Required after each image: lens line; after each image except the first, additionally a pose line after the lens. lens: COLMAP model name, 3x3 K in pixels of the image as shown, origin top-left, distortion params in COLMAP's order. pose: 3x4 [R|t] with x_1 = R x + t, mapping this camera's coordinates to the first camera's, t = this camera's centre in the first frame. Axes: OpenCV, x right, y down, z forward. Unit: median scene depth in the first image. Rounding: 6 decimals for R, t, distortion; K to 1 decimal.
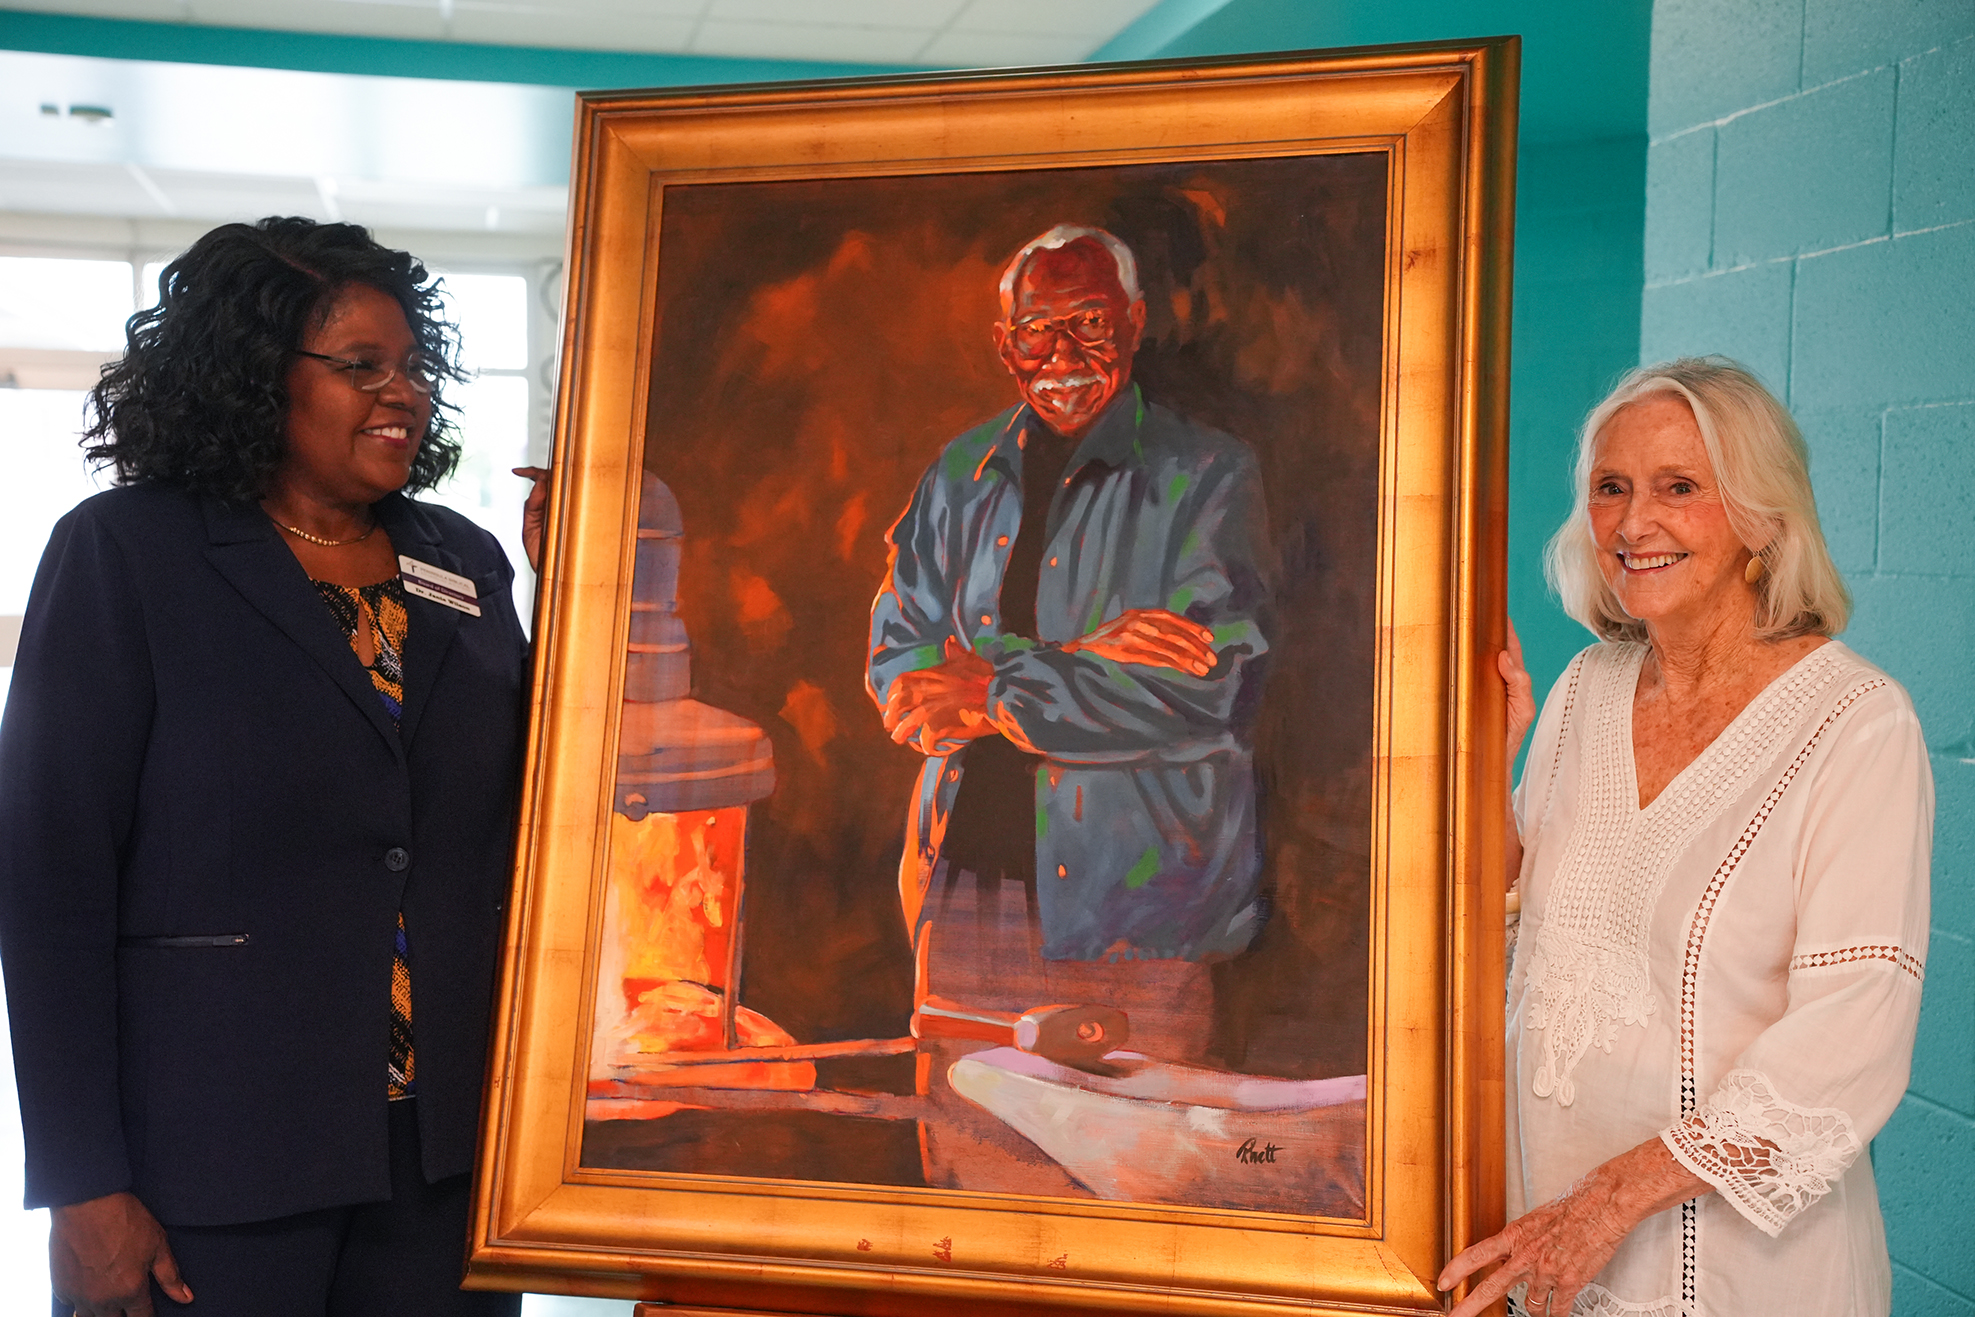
lens RADIAL K [[2427.4, 0, 987.1], [0, 2427.4, 650.5], [0, 0, 1]] dist [0.153281, 0.000000]
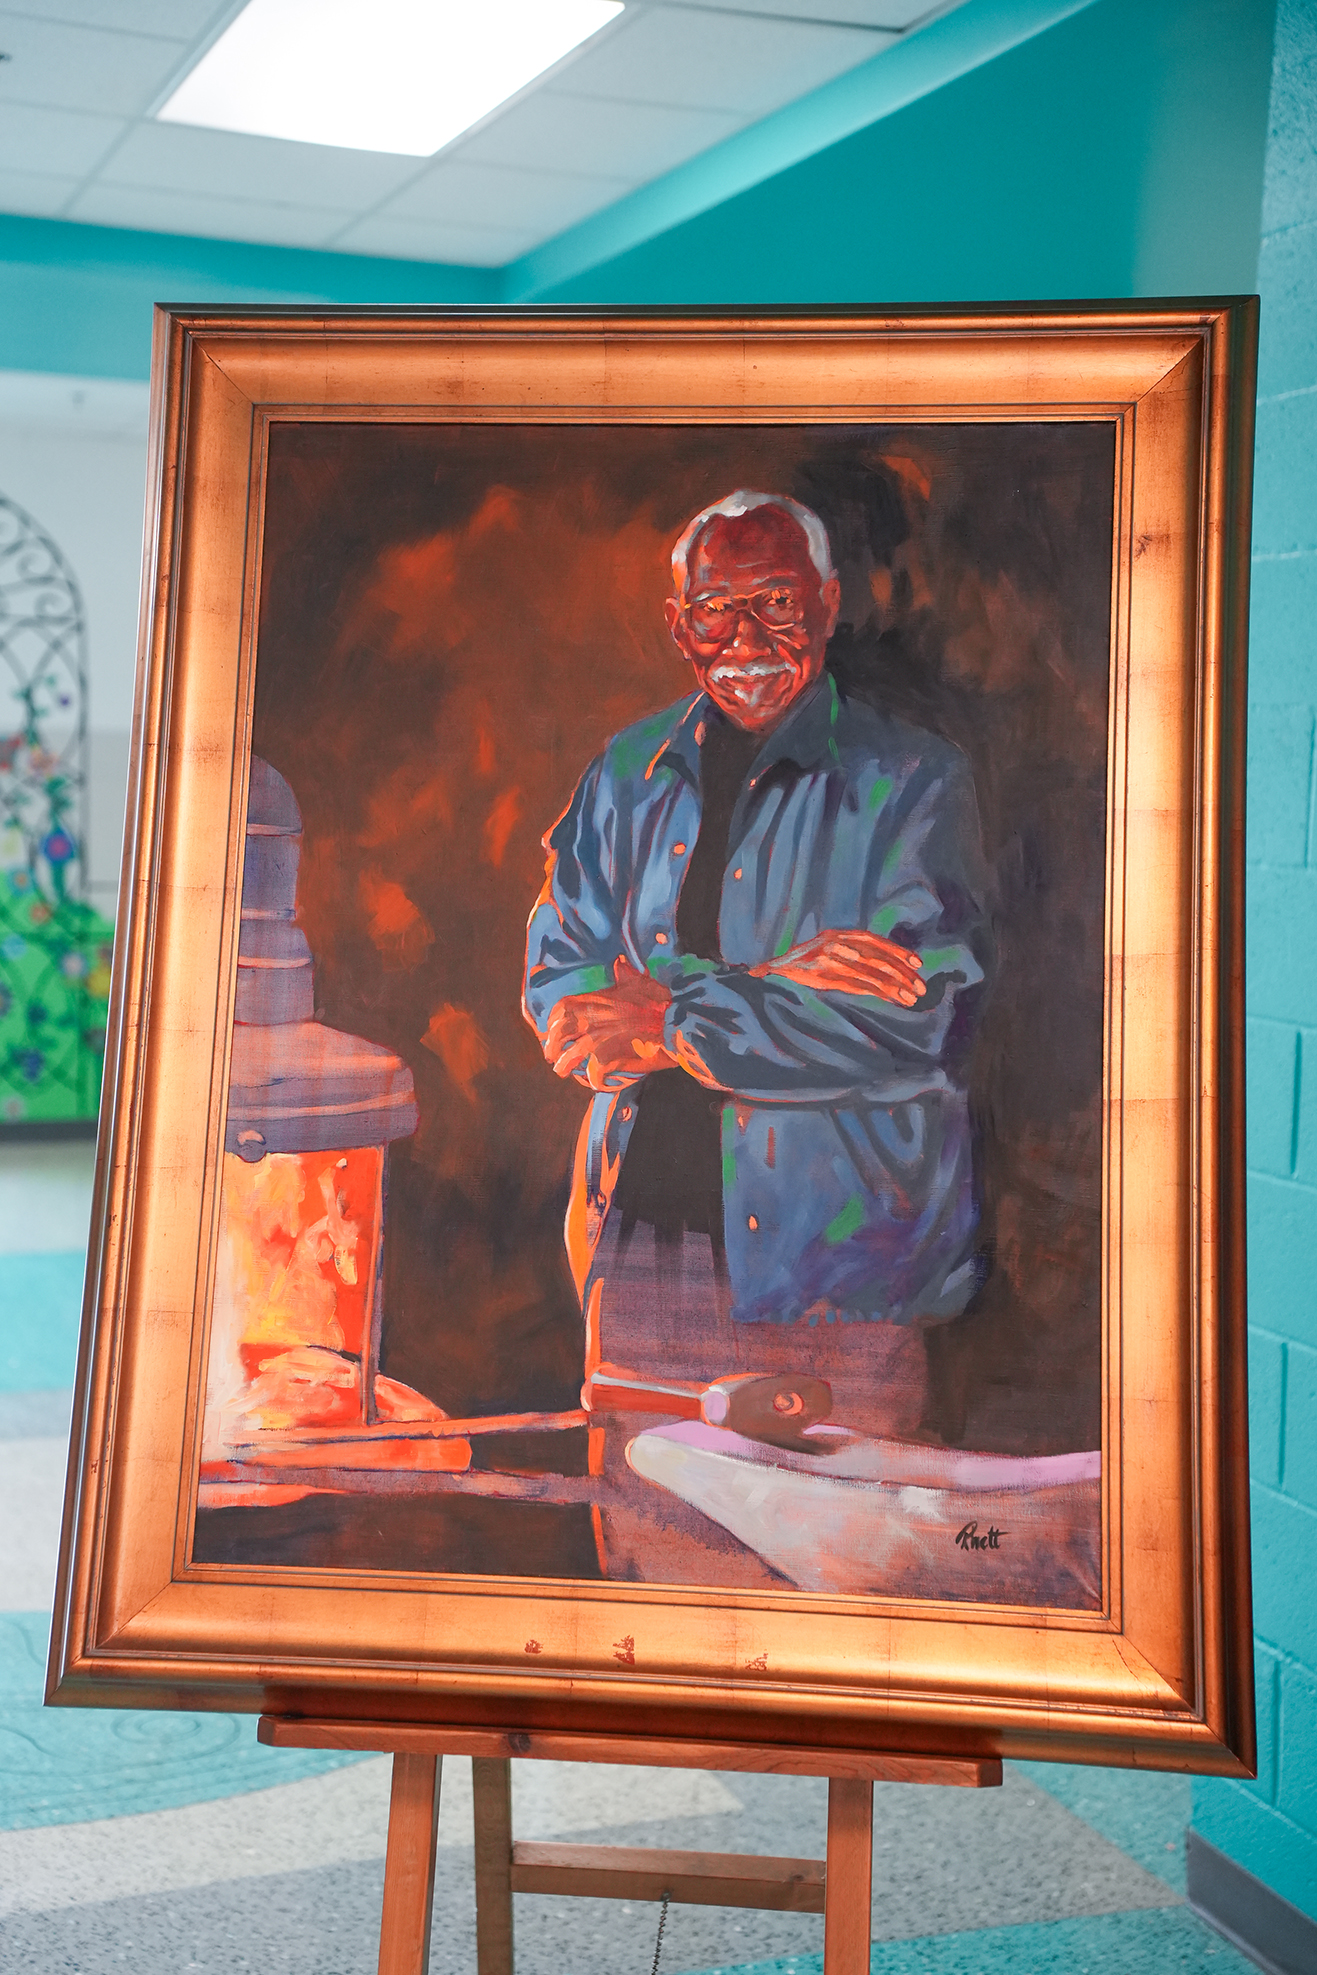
lens RADIAL K [[2623.0, 0, 645.2], [0, 2623.0, 992.5], [0, 0, 1]] dist [0.211609, 0.000000]
pose [[0.989555, 0.010056, 0.143807, -0.144910], [-0.015622, 0.999170, 0.037625, -0.029000], [-0.143309, -0.039478, 0.988890, 0.052626]]
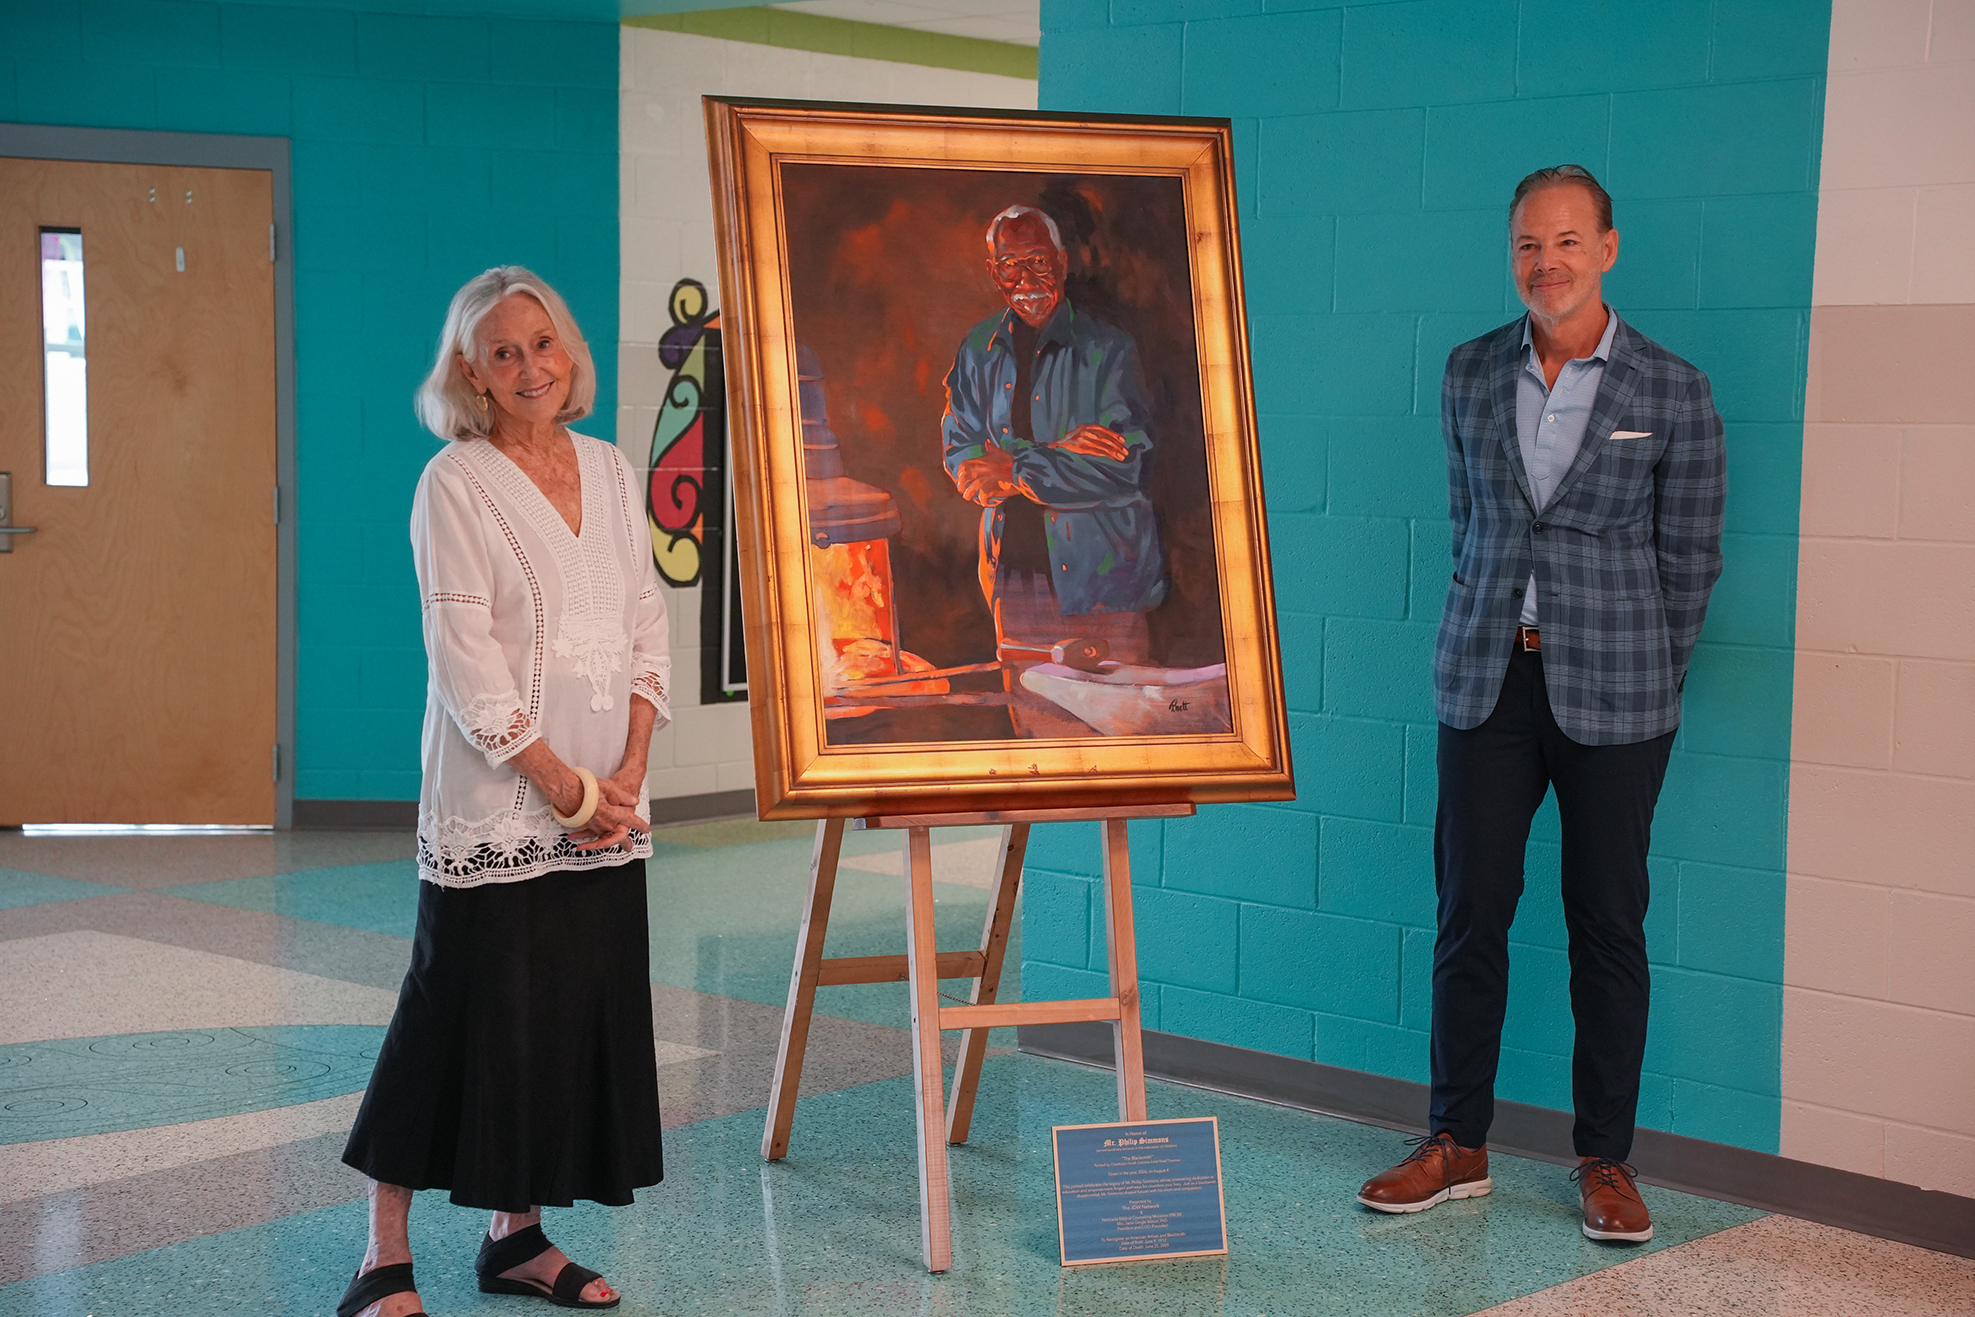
lens RADIAL K [[3264.0, 0, 985.3], [0, 3264.0, 640.9], [0, 0, 1]] dist [0.348566, 0.000000]
pose [[0.809363, -0.031917, 0.586441, -1.426059], [0.014569, 0.999306, 0.034281, 0.059303], [-0.587128, -0.019202, 0.809266, -0.931495]]
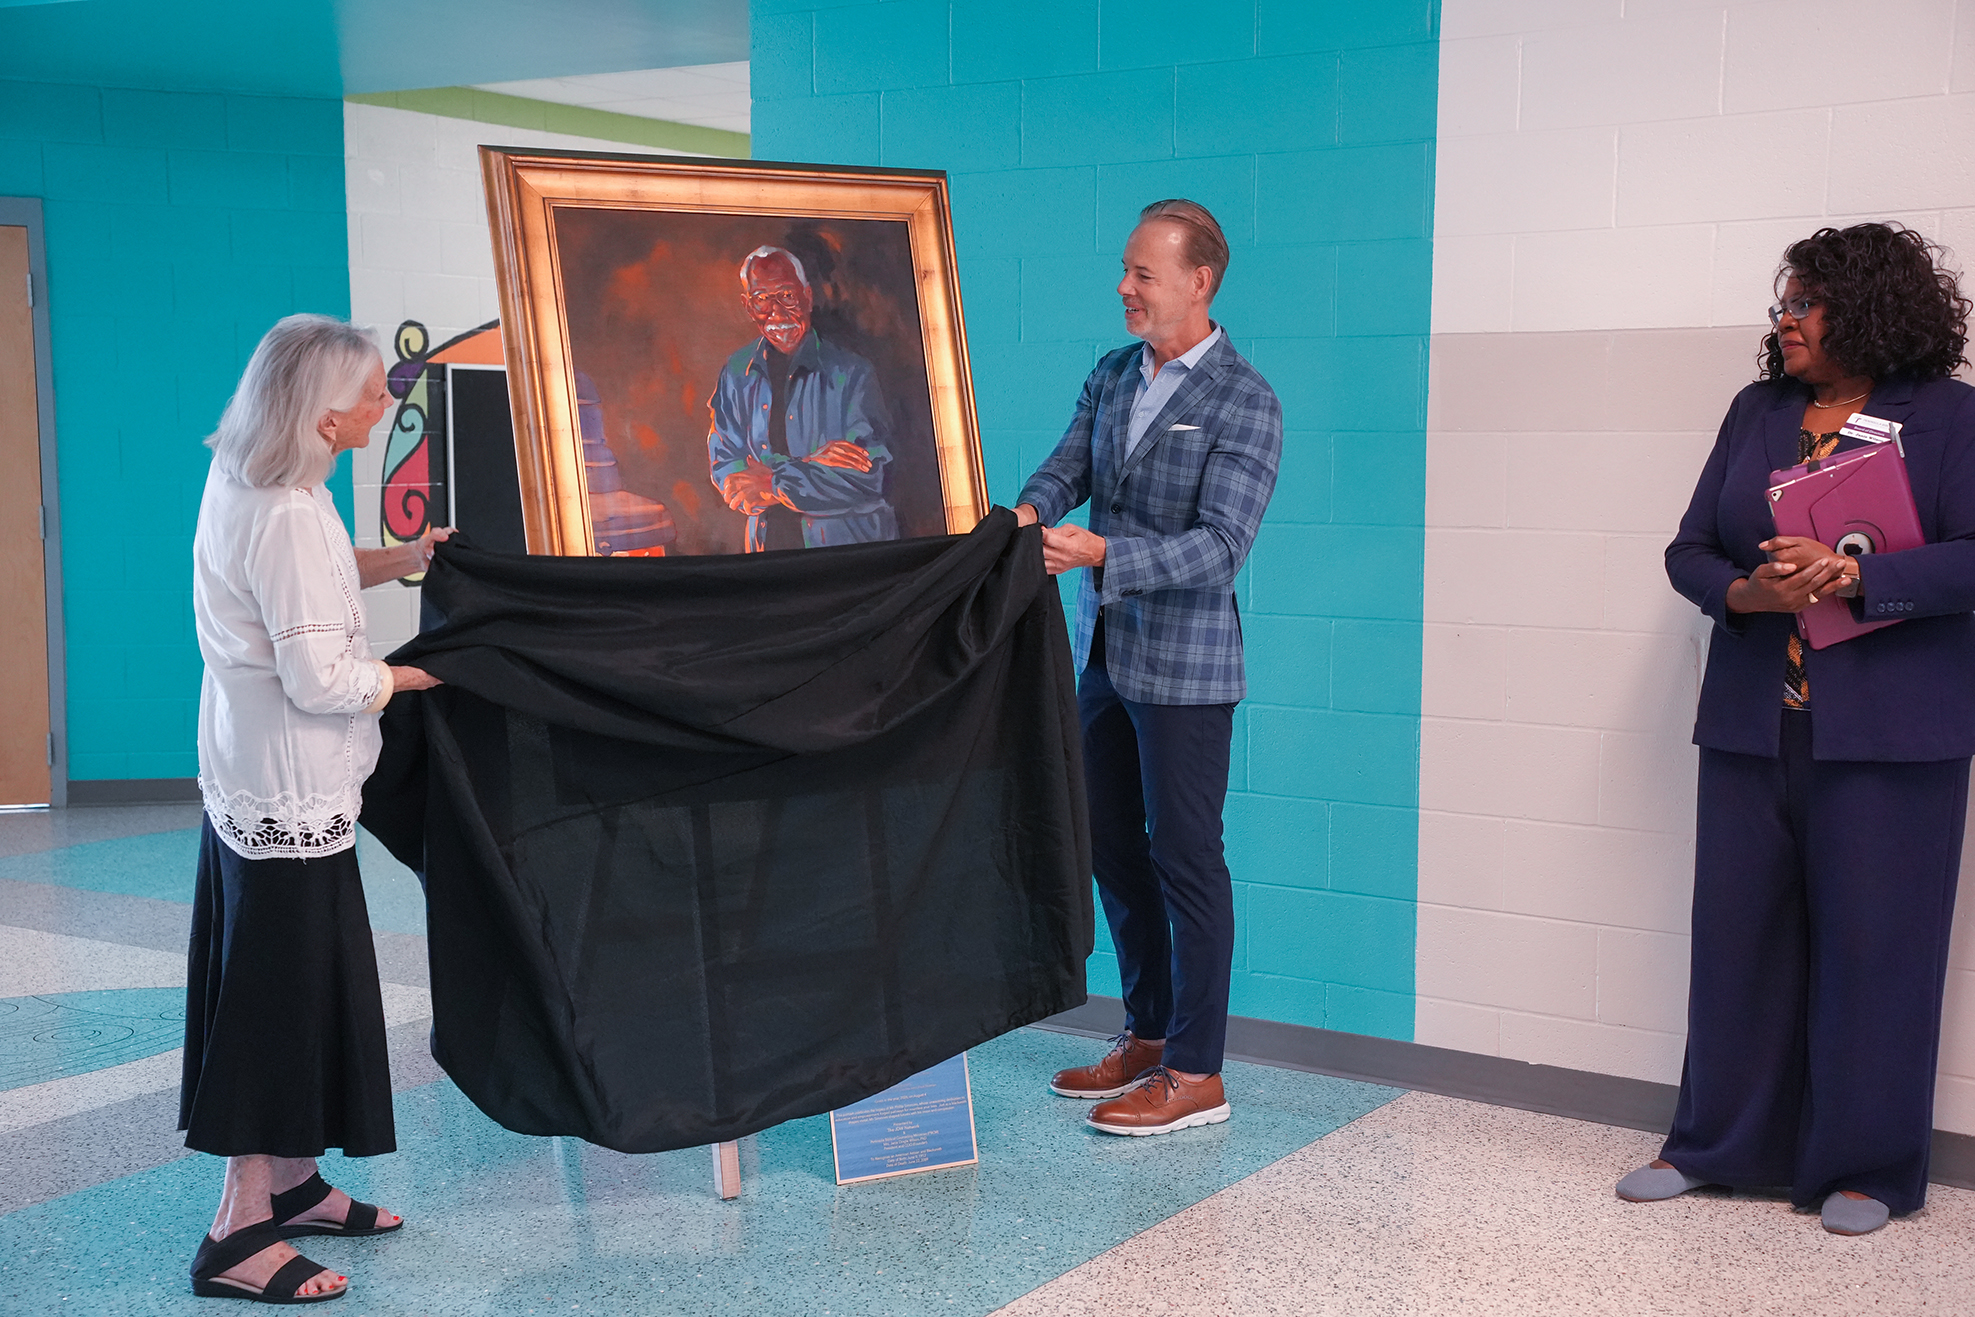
lens RADIAL K [[2551.4, 0, 996.6], [0, 2551.4, 660.1], [0, 0, 1]] dist [0.191089, 0.000000]
pose [[0.711678, -0.065872, 0.699410, -1.348858], [0.035993, 0.997706, 0.057342, 0.048614], [-0.701583, -0.015636, 0.712416, -0.630281]]
